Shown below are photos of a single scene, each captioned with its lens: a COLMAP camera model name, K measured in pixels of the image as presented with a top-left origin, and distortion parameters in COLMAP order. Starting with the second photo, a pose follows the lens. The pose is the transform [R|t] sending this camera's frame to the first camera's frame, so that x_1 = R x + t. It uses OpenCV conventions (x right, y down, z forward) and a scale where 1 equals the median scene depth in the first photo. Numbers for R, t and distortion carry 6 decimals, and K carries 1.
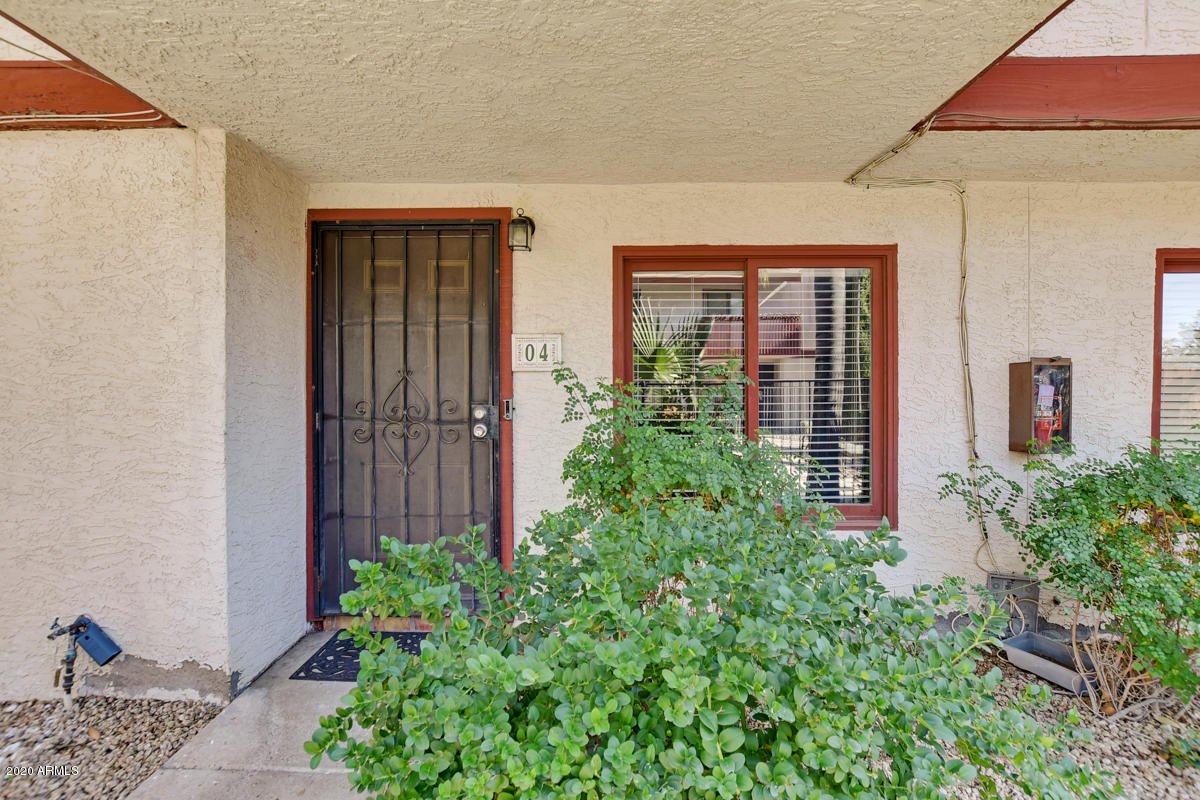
lens RADIAL K [[528.5, 0, 579.9], [0, 528.5, 402.8], [0, 0, 1]] dist [-0.026743, 0.000433]
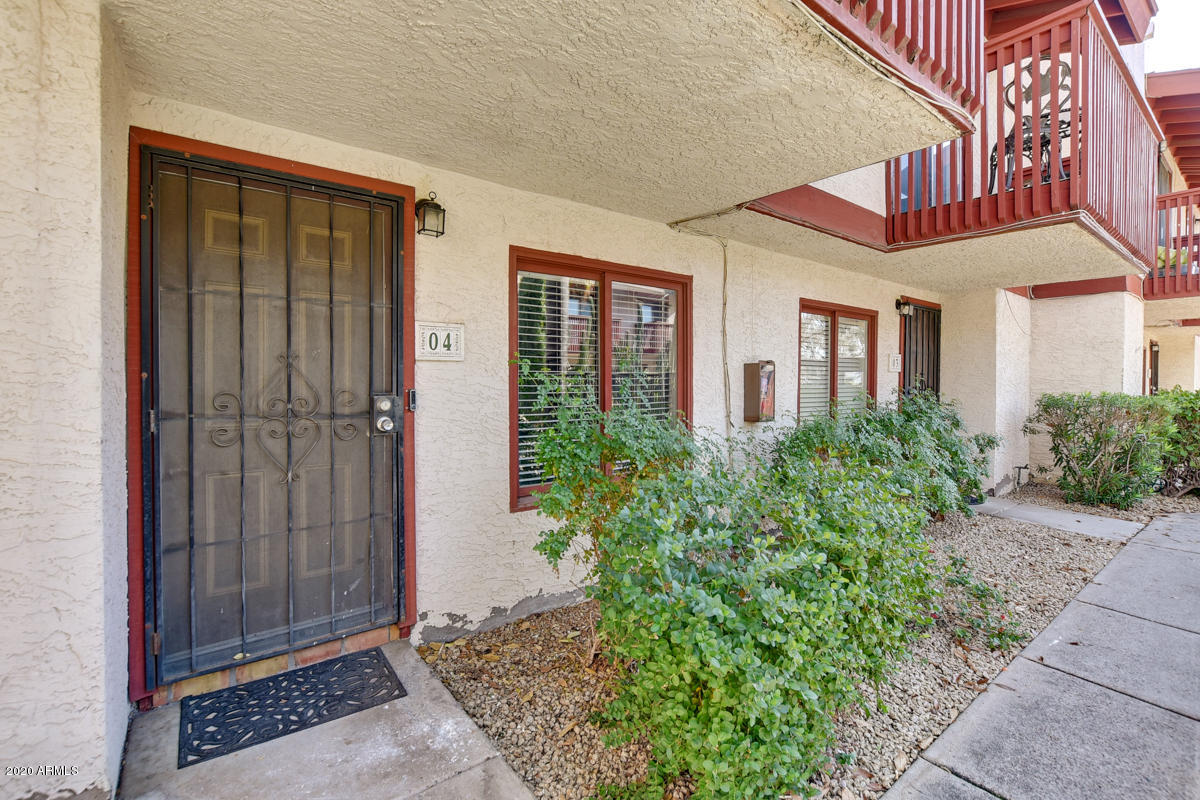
lens RADIAL K [[537.4, 0, 603.2], [0, 537.4, 395.9], [0, 0, 1]] dist [-0.027685, 0.000086]
pose [[0.779573, -0.013696, 0.626162, -0.470311], [0.010784, 0.999906, 0.008444, 0.000473], [-0.626218, 0.000170, 0.779648, 0.038719]]
